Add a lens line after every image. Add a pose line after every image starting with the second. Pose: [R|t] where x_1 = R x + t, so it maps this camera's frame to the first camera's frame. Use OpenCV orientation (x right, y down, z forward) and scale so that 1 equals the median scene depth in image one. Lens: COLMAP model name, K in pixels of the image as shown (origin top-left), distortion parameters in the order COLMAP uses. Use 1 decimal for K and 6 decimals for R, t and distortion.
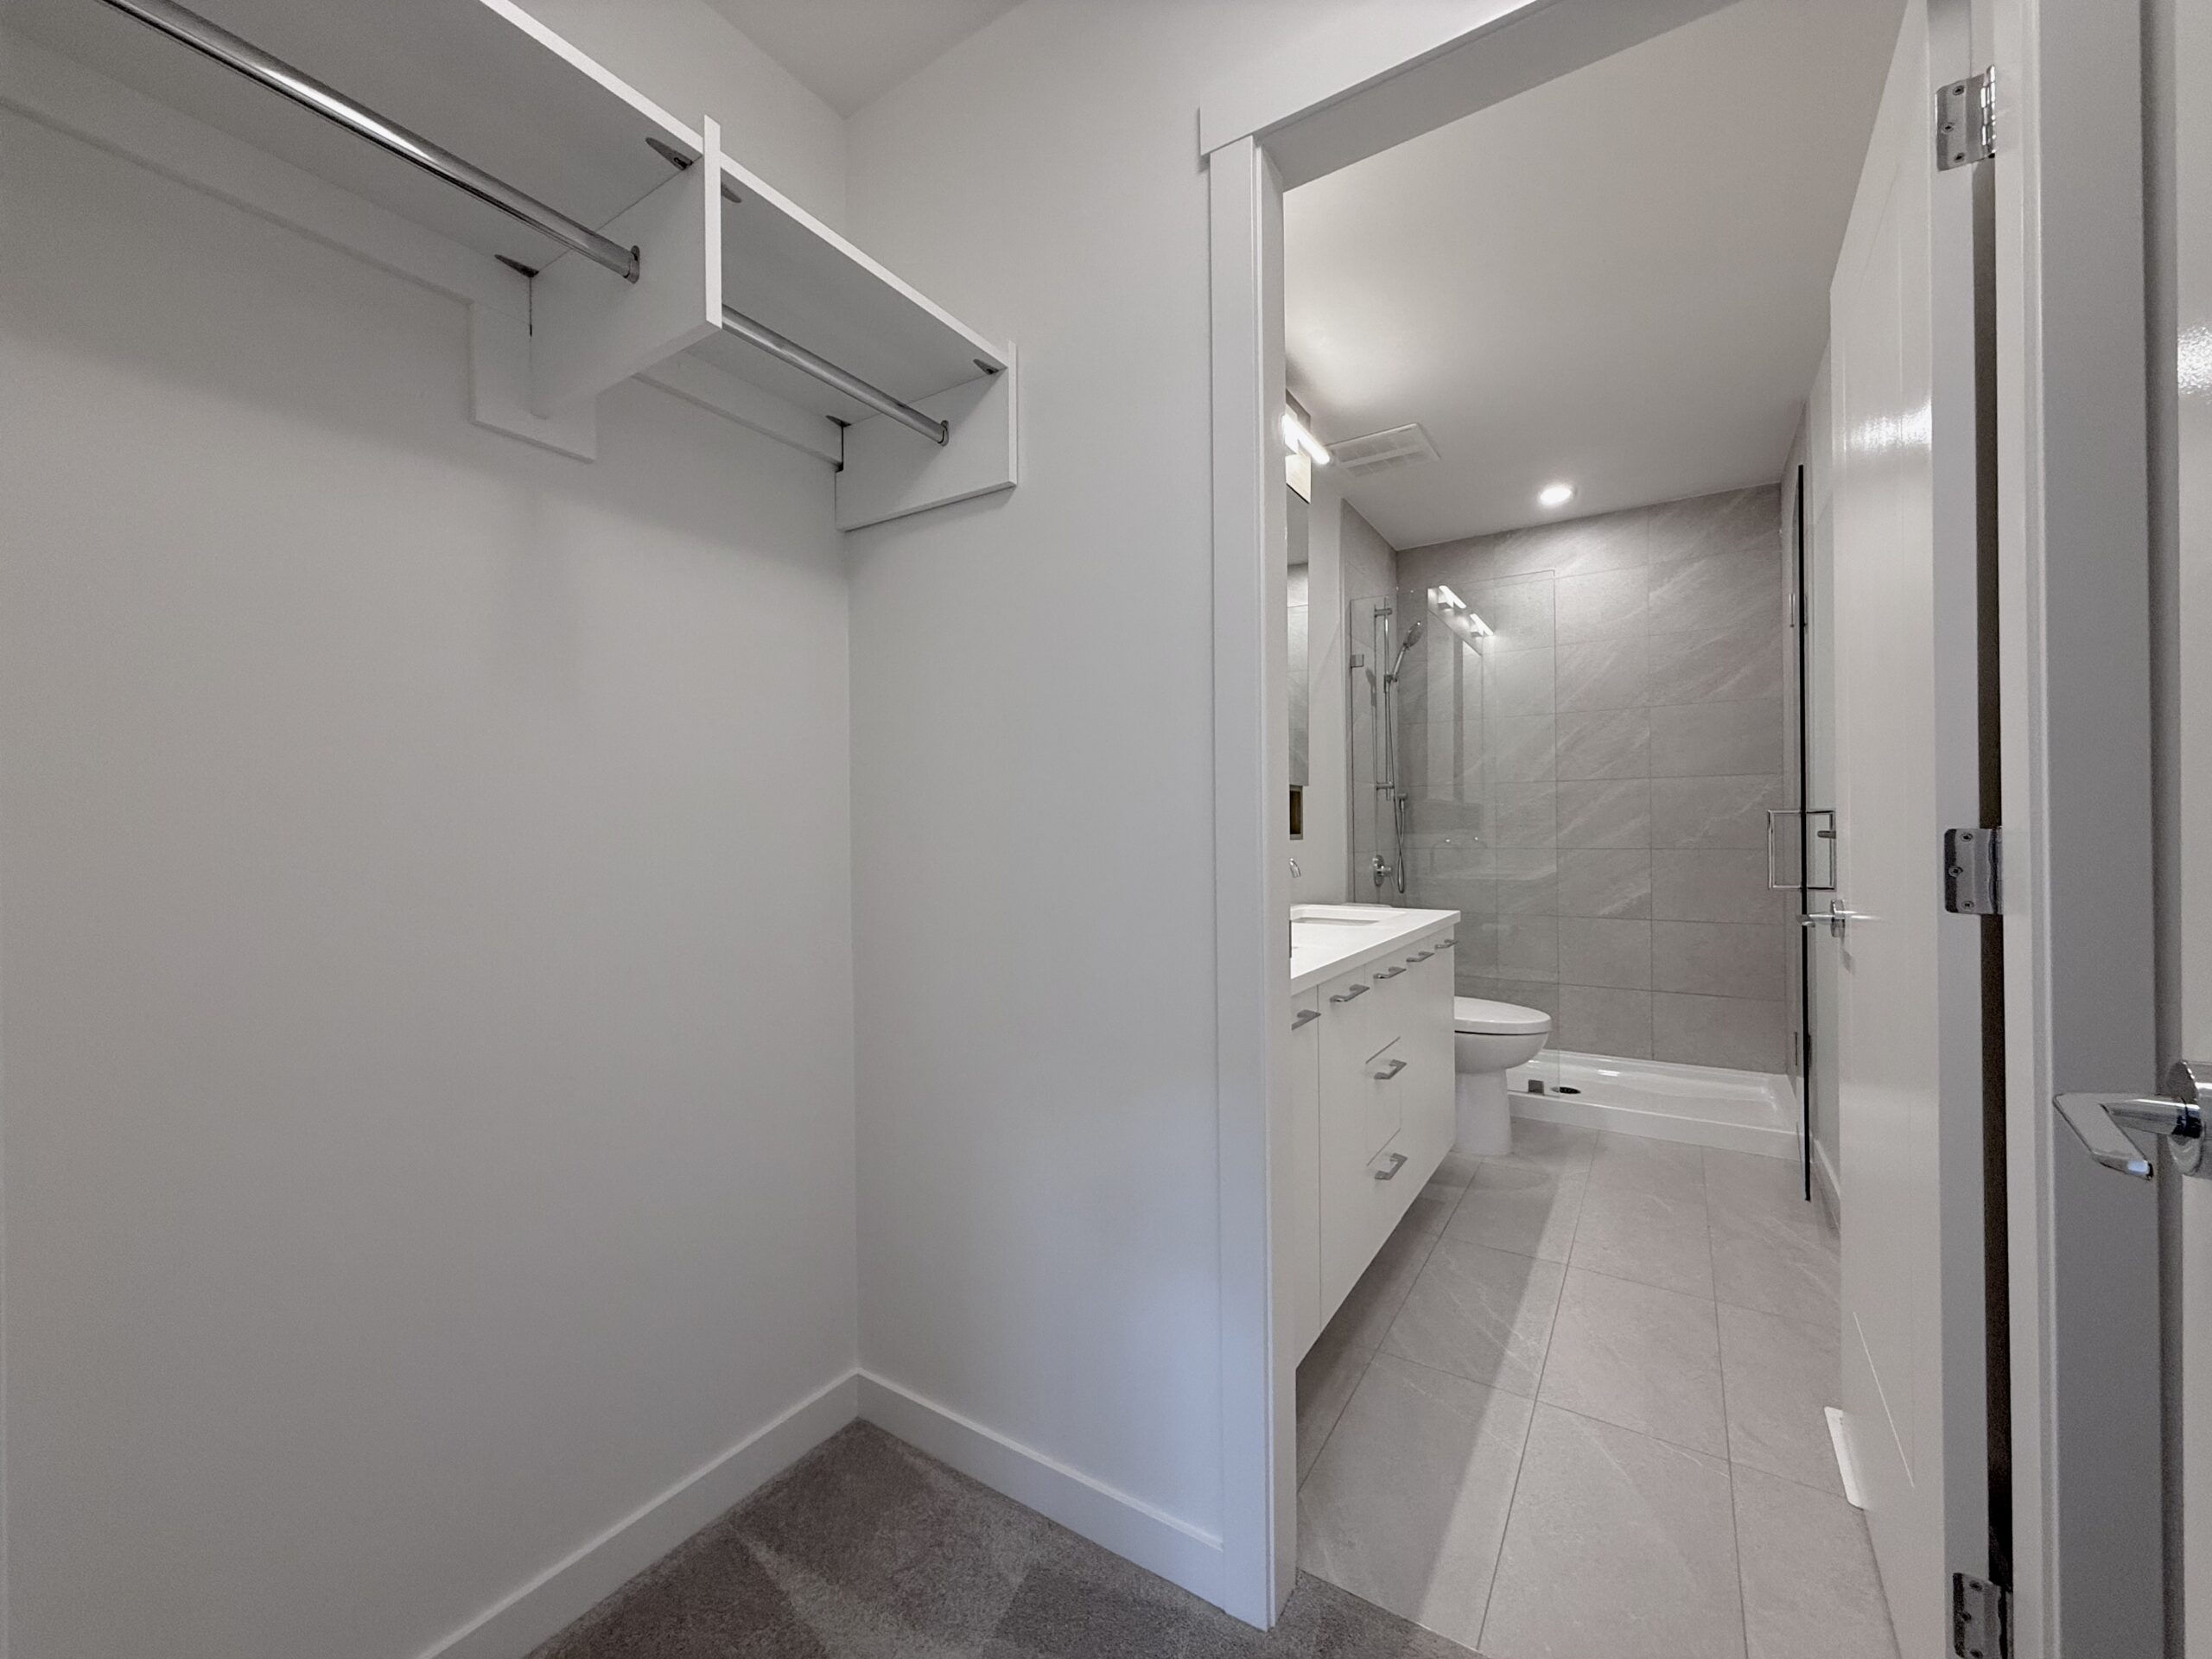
lens RADIAL K [[881.7, 0, 1116.0], [0, 881.7, 829.3], [0, 0, 1]] dist [-0.000062, -0.000149]
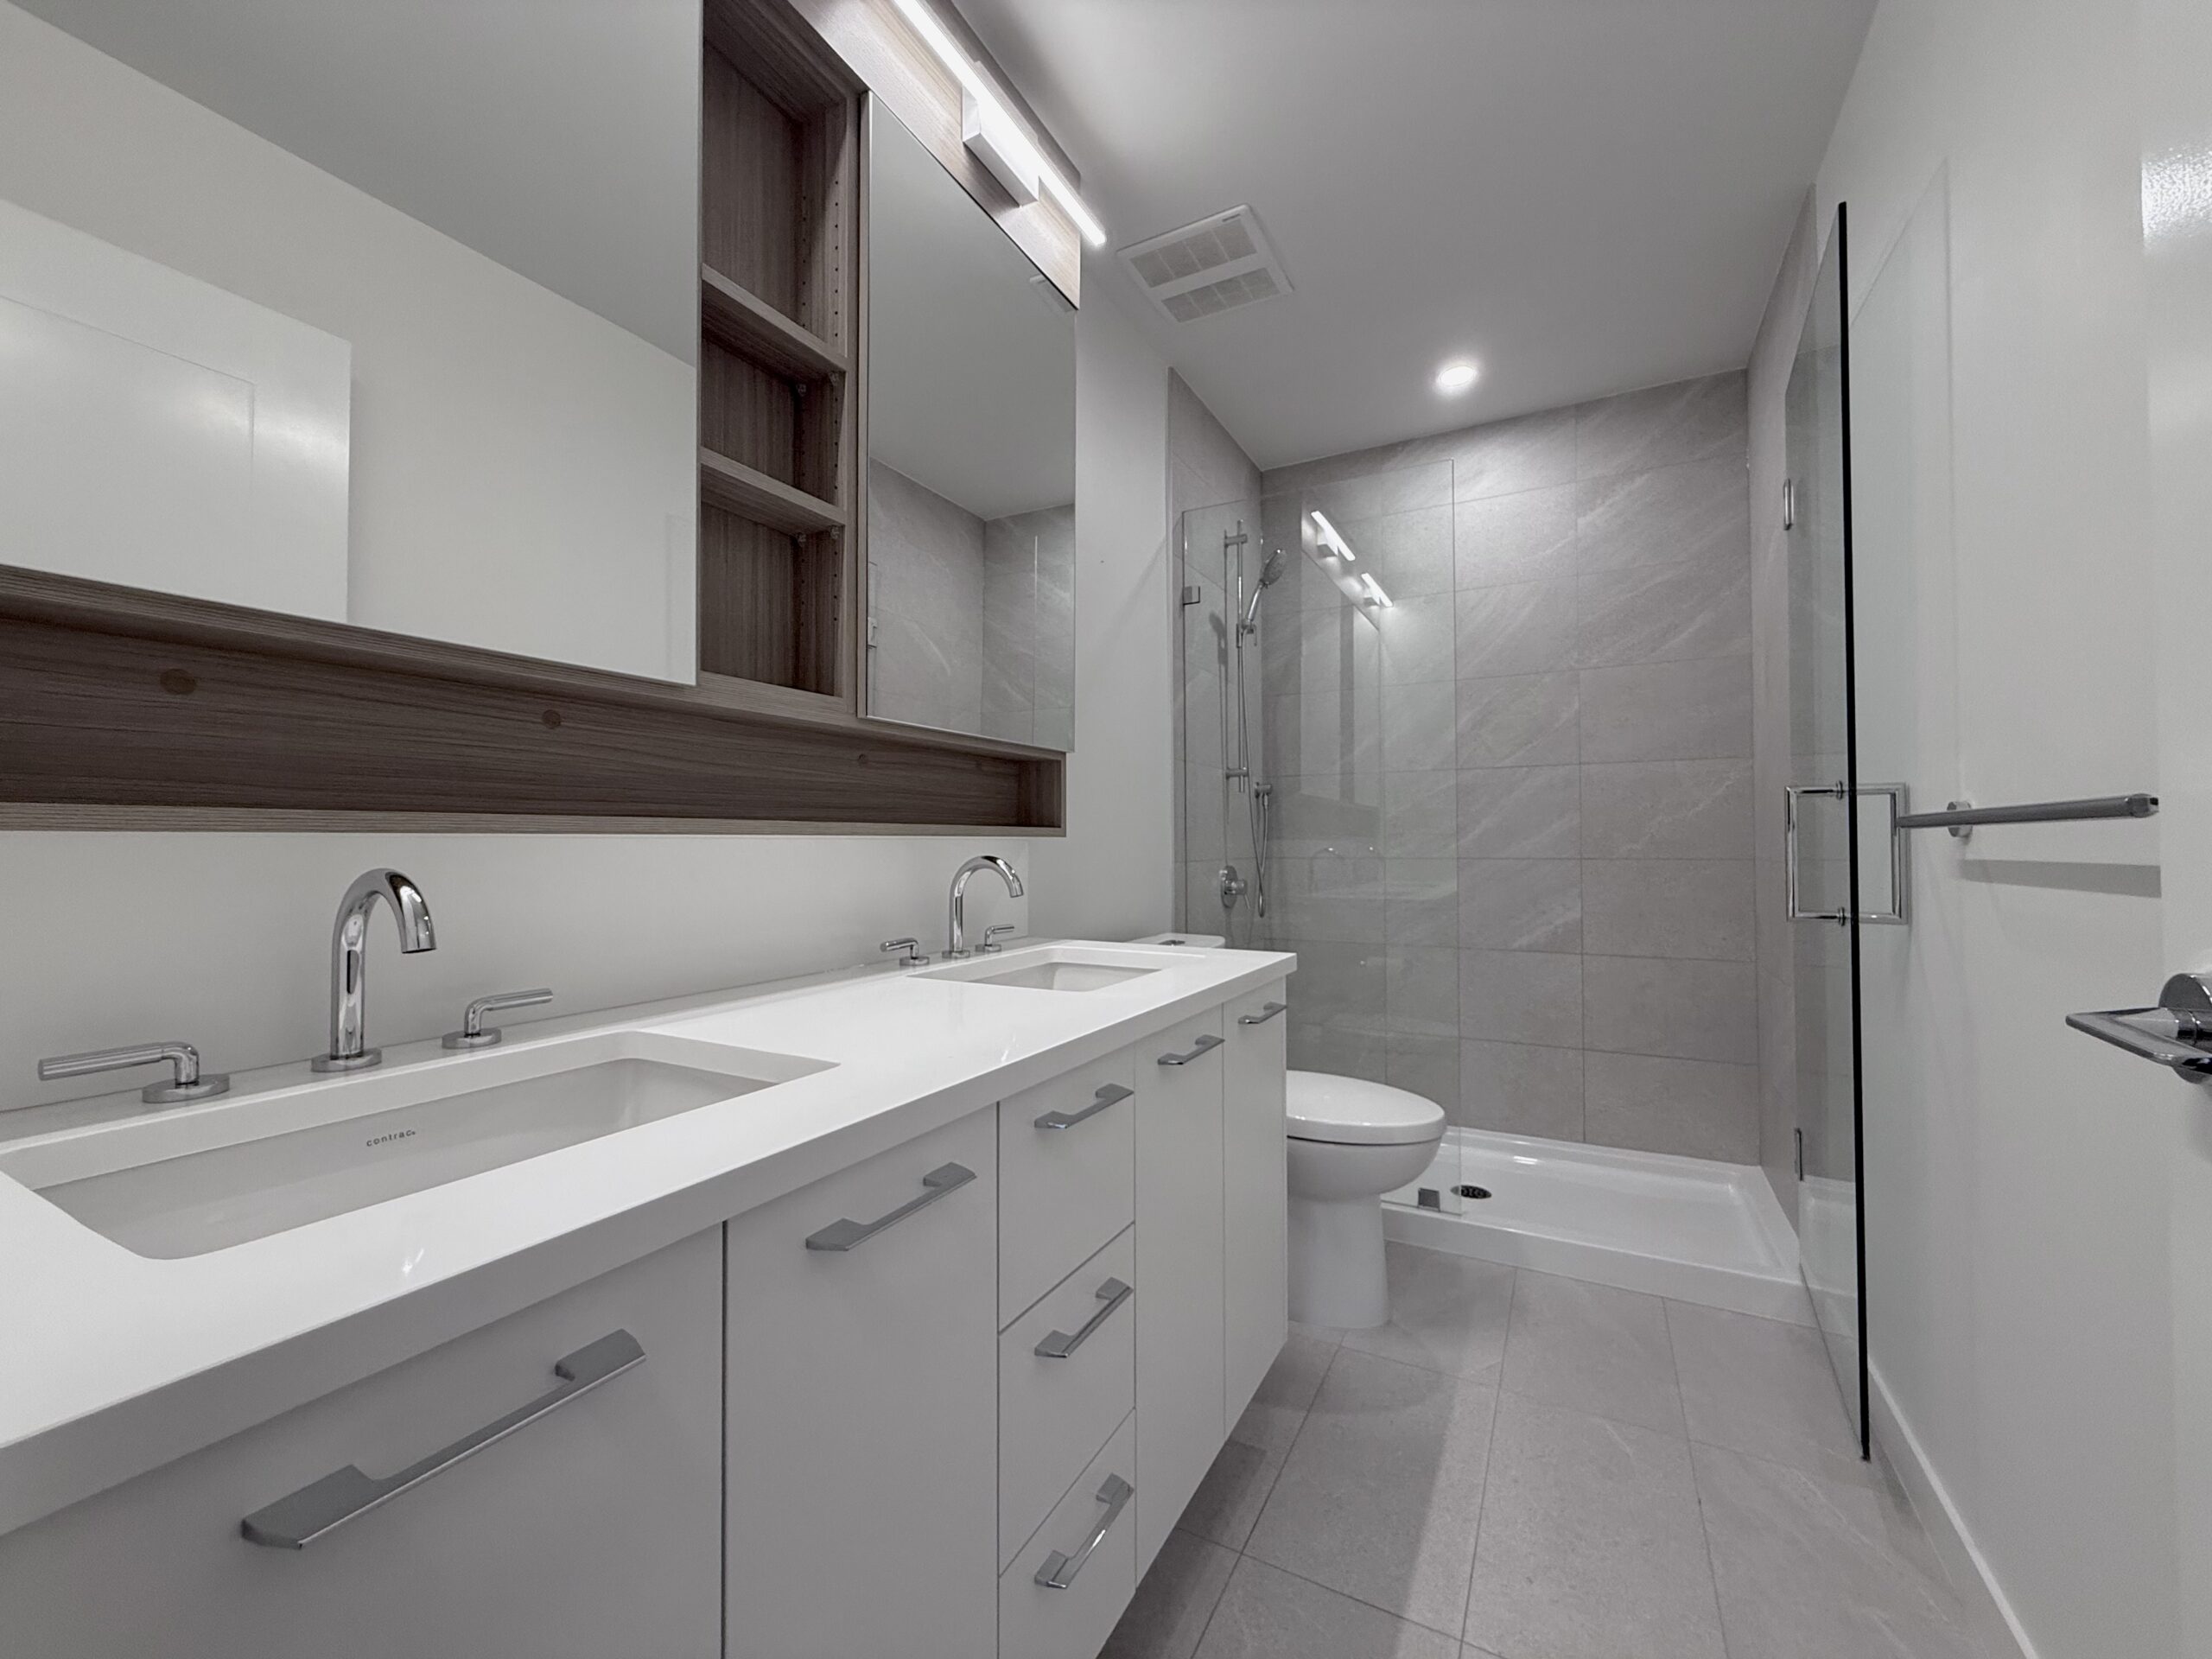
lens RADIAL K [[881.7, 0, 1118.9], [0, 881.7, 828.3], [0, 0, 1]] dist [-0.000062, -0.000149]
pose [[0.996622, 0.007930, 0.081742, 0.155999], [-0.006416, 0.999803, -0.018767, 0.013251], [-0.081875, 0.018179, 0.996477, 0.288672]]
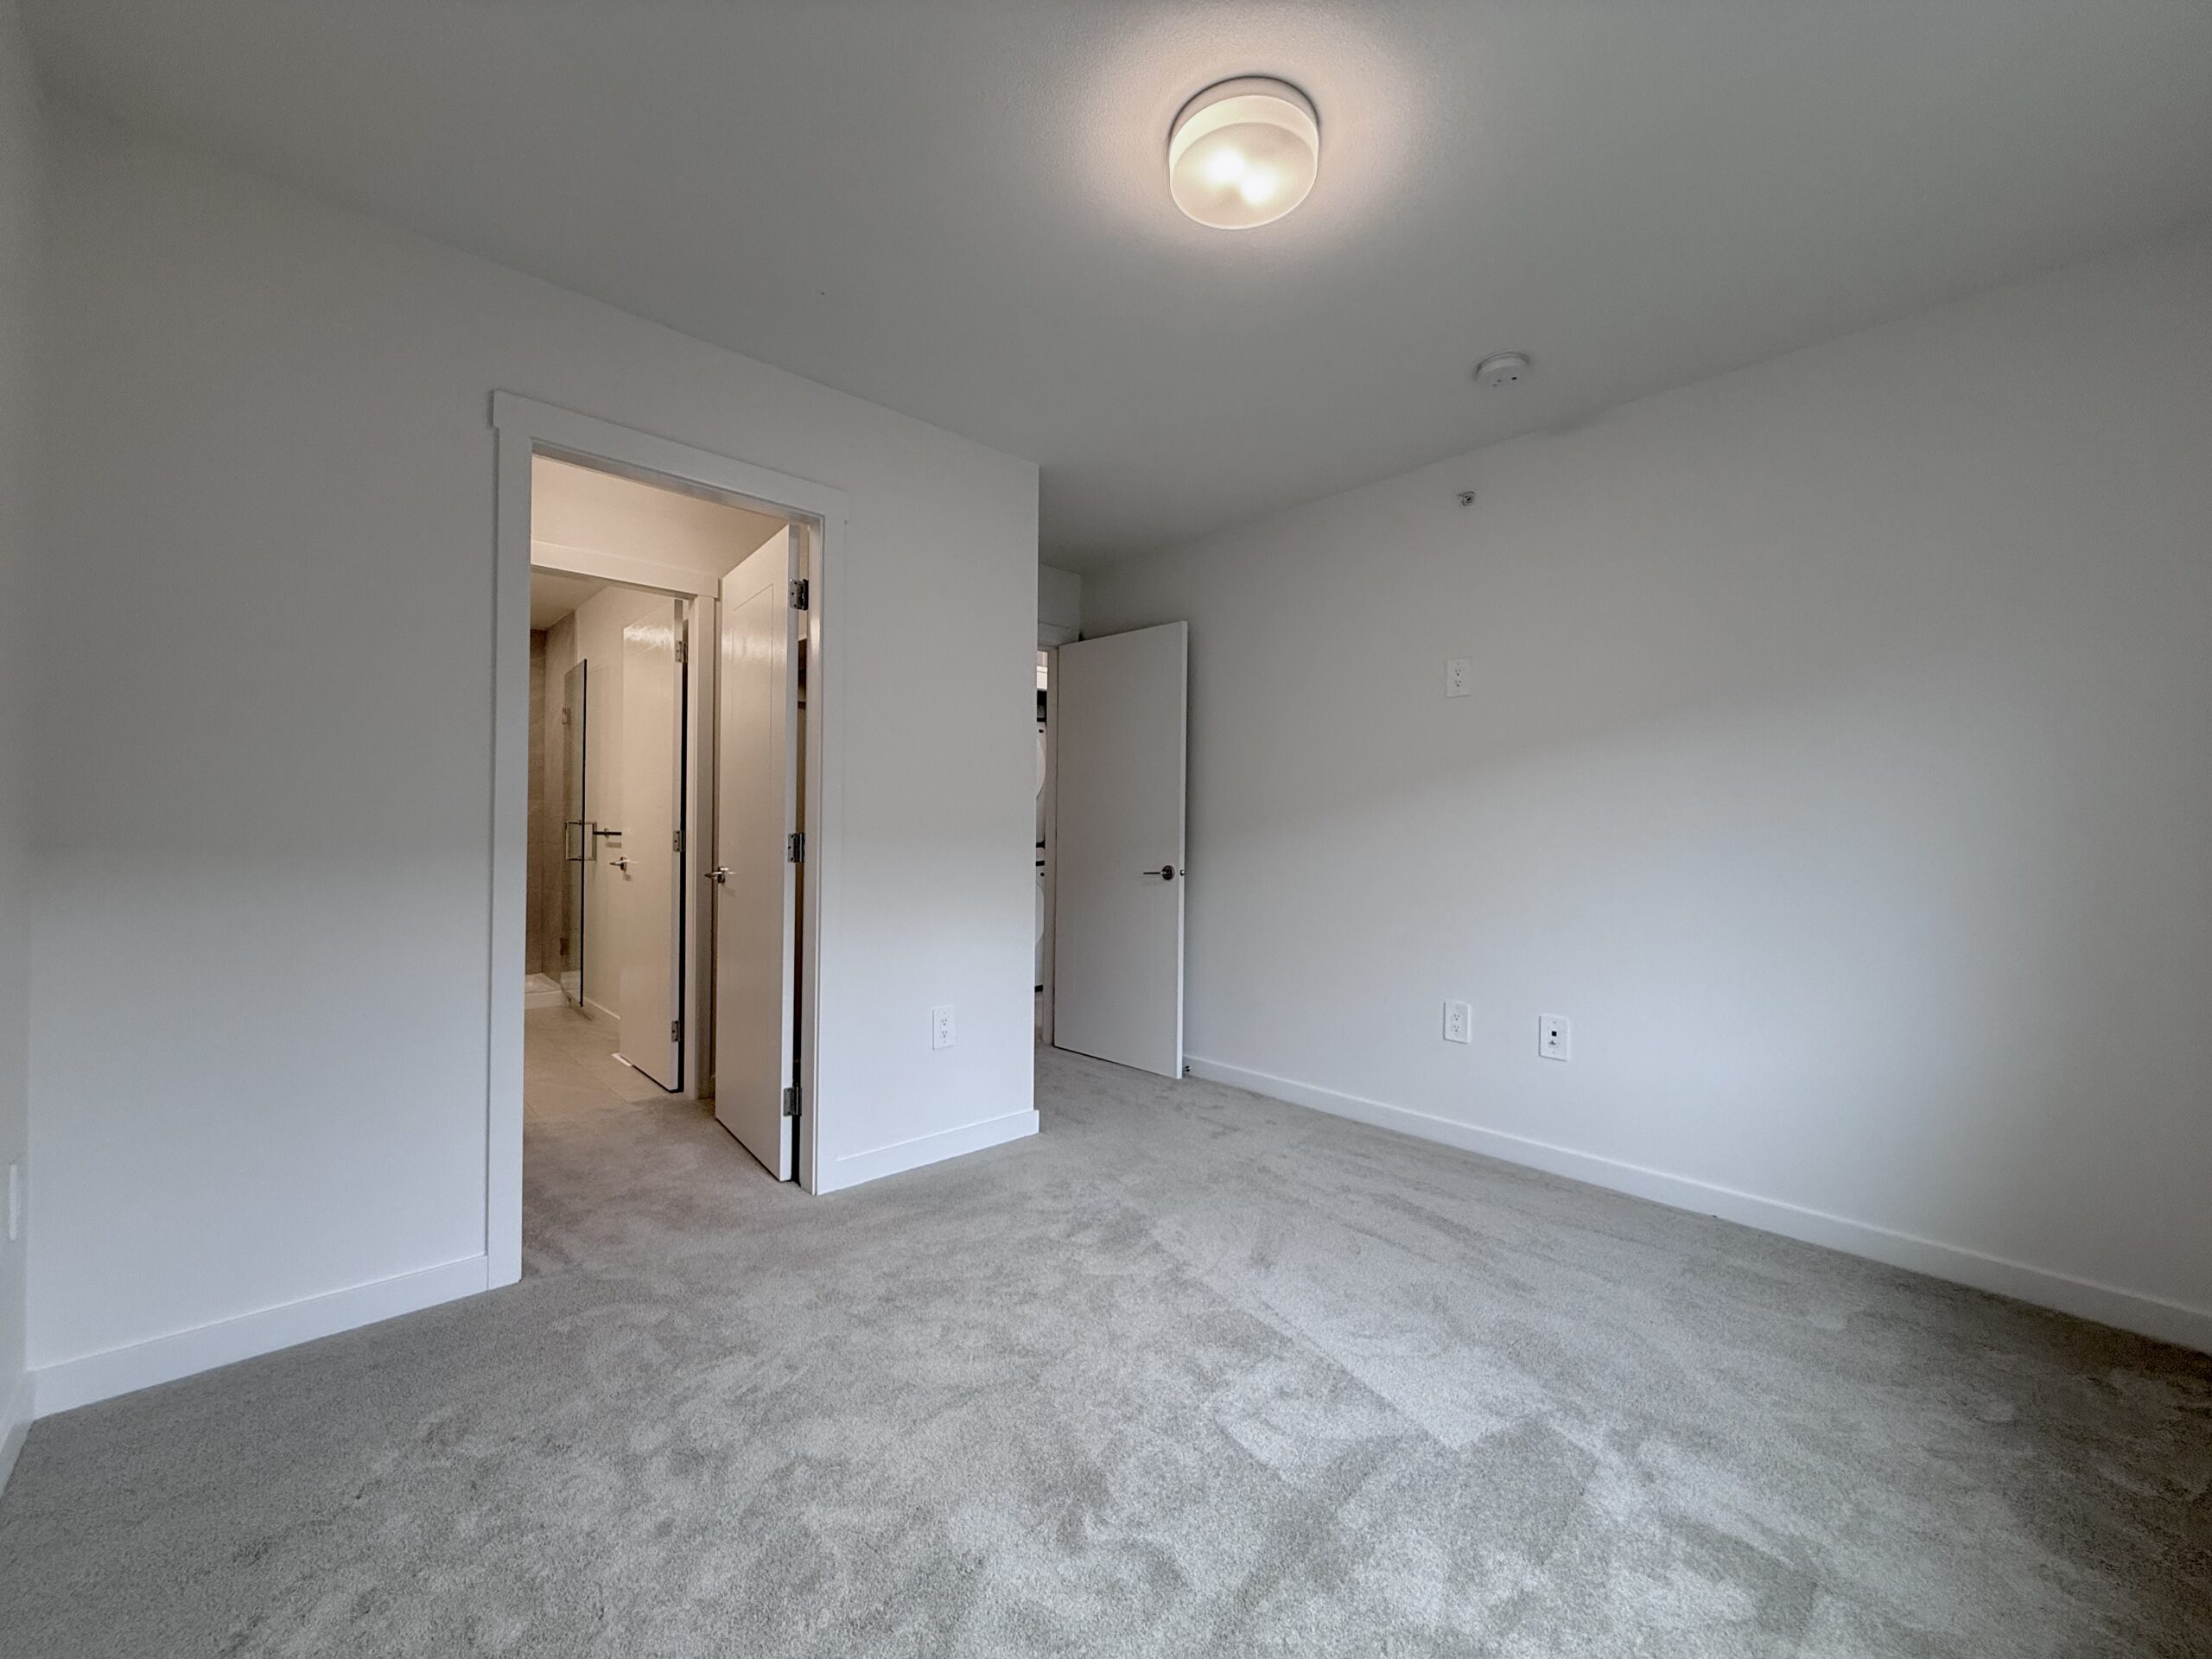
lens RADIAL K [[881.7, 0, 1116.5], [0, 881.7, 830.5], [0, 0, 1]] dist [-0.000062, -0.000149]
pose [[0.247962, 0.012095, 0.968694, -0.566981], [-0.010084, 0.999900, -0.009903, 0.004201], [-0.968717, -0.007313, 0.248060, -0.448436]]
